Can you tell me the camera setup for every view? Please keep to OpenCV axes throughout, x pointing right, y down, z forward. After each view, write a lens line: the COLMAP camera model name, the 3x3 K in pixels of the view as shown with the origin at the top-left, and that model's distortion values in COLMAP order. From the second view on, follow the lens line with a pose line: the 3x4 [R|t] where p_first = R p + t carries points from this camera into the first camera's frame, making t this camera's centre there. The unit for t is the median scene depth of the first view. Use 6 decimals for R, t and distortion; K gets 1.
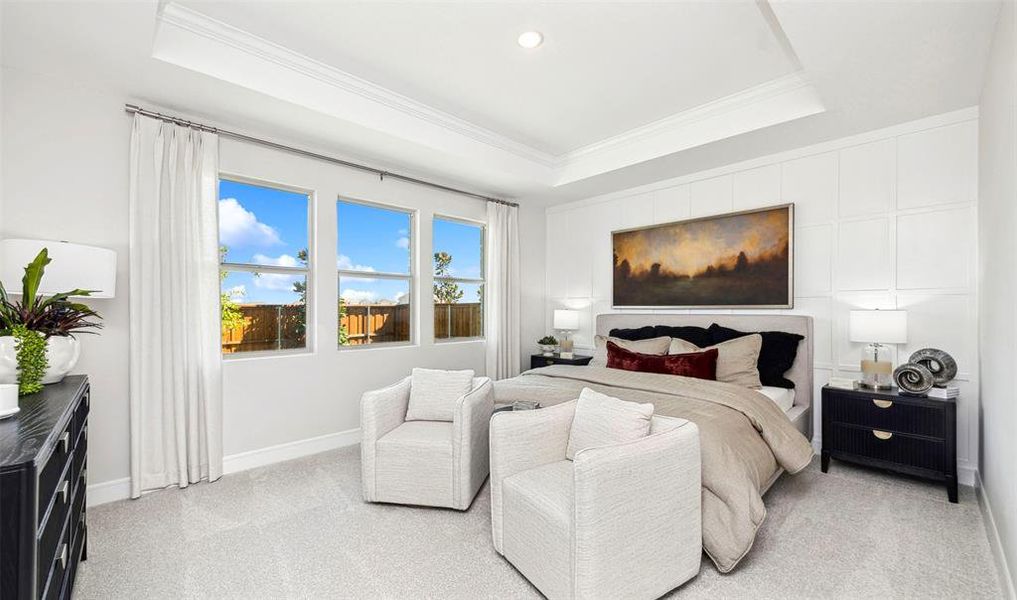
lens RADIAL K [[393.4, 0, 543.3], [0, 393.4, 302.5], [0, 0, 1]] dist [0.000293, -0.000021]
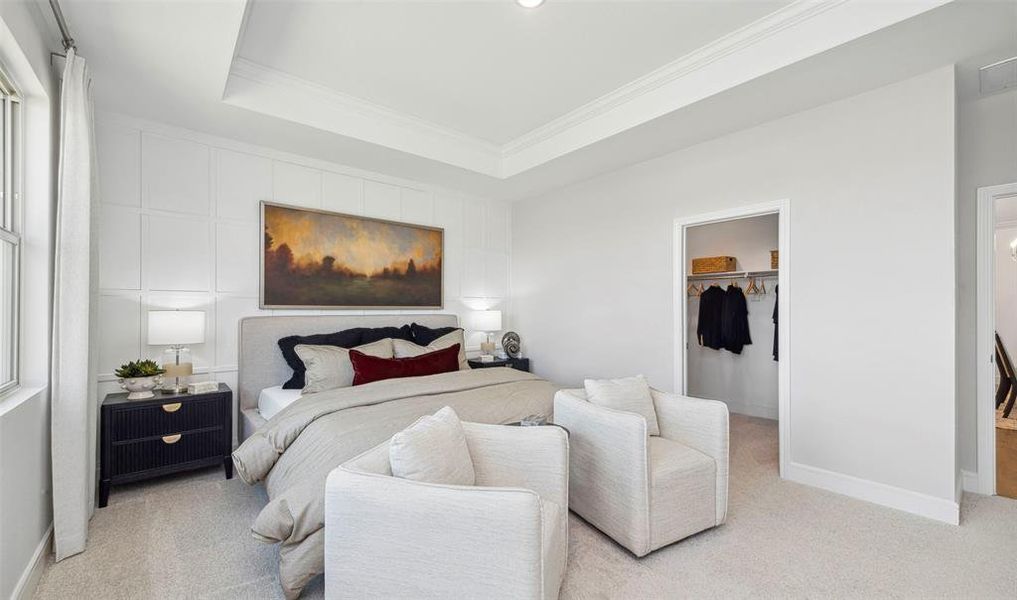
lens RADIAL K [[403.9, 0, 506.5], [0, 403.9, 293.4], [0, 0, 1]] dist [0.000654, -0.000171]
pose [[0.111073, 0.043101, 0.992877, -0.559011], [-0.015945, 0.999008, -0.041584, 0.012009], [-0.993684, -0.011212, 0.111650, 0.535757]]
